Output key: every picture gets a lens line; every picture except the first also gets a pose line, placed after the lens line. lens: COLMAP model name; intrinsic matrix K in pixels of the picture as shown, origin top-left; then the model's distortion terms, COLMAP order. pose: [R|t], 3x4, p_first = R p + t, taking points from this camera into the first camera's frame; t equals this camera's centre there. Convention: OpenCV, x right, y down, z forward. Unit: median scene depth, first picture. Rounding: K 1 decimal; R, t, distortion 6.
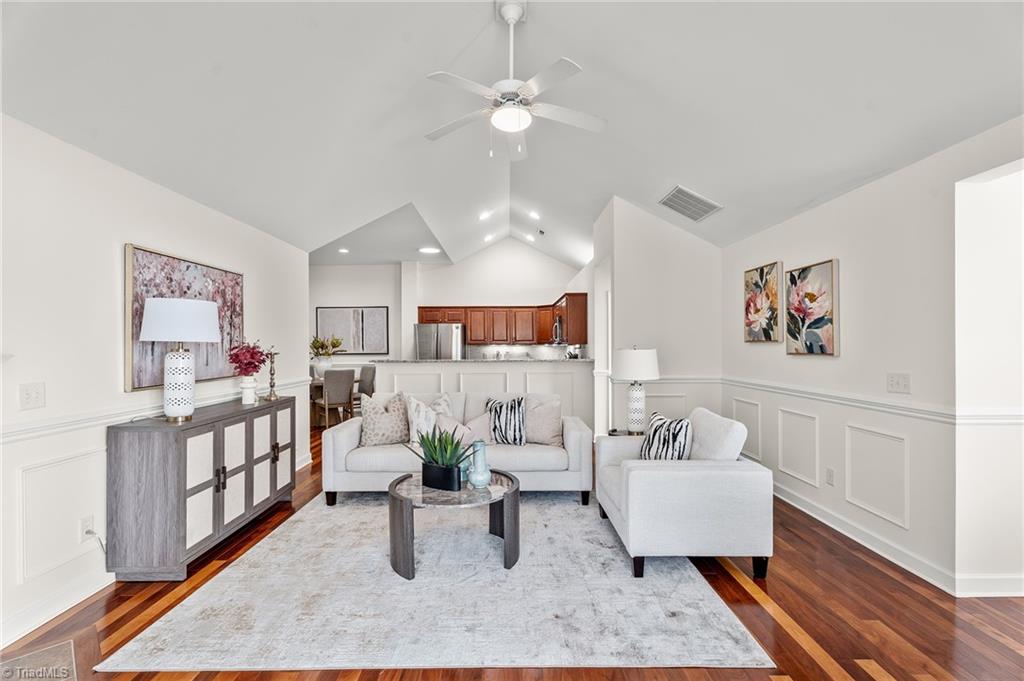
lens RADIAL K [[449.8, 0, 512.5], [0, 449.8, 343.4], [0, 0, 1]] dist [-0.000123, -0.000092]
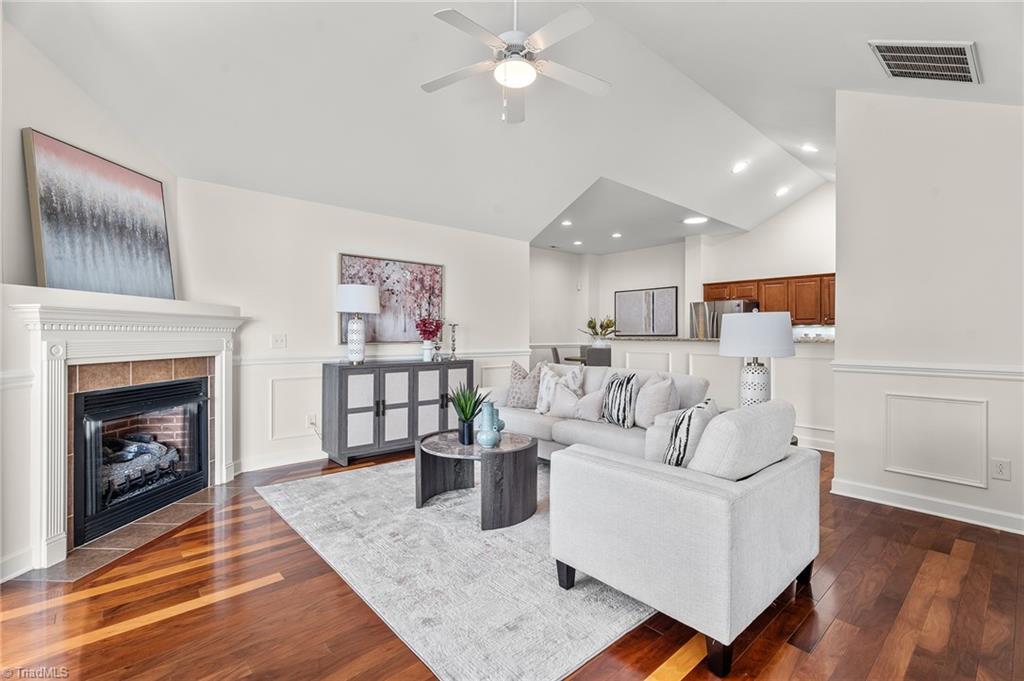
lens RADIAL K [[449.8, 0, 513.6], [0, 449.8, 335.5], [0, 0, 1]] dist [-0.000123, -0.000092]
pose [[0.673309, 0.008123, -0.739317, 0.557456], [-0.002425, 0.999959, 0.008779, 0.043628], [0.739358, -0.004118, 0.673300, 0.273150]]
